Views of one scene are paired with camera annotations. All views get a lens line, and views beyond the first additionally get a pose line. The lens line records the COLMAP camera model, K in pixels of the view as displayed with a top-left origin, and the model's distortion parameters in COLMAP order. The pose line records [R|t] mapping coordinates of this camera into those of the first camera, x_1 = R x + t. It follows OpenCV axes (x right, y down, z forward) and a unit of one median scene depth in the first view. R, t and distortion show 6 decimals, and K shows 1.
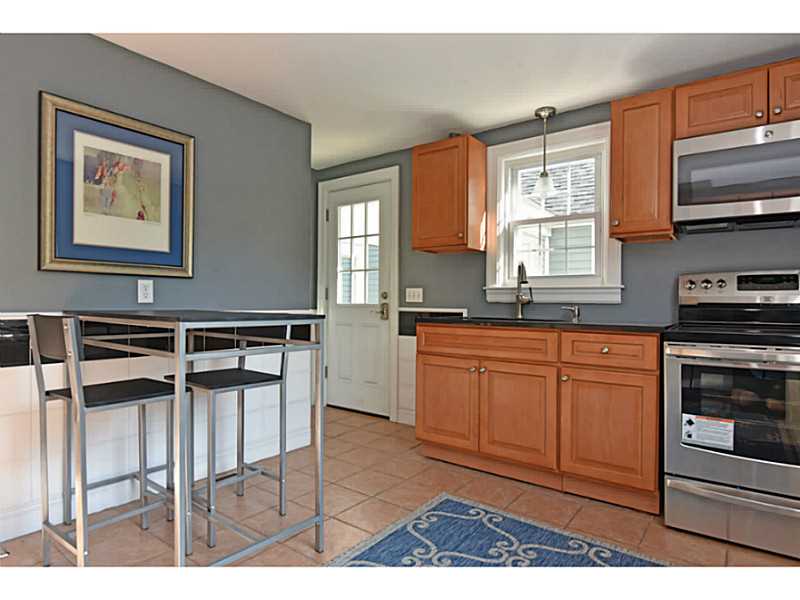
lens RADIAL K [[462.8, 0, 393.6], [0, 462.8, 302.1], [0, 0, 1]] dist [-0.000875, -0.000337]
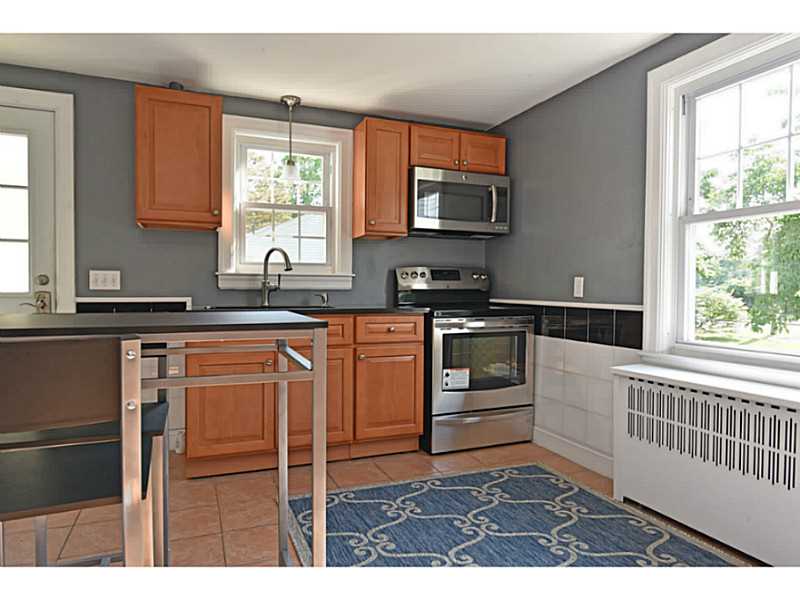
lens RADIAL K [[513.9, 0, 400.3], [0, 513.9, 296.0], [0, 0, 1]] dist [-0.010390, 0.001497]
pose [[0.507650, -0.020079, 0.861330, -0.547008], [0.000026, 0.999729, 0.023289, -0.011315], [-0.861564, -0.011800, 0.507512, 0.235805]]
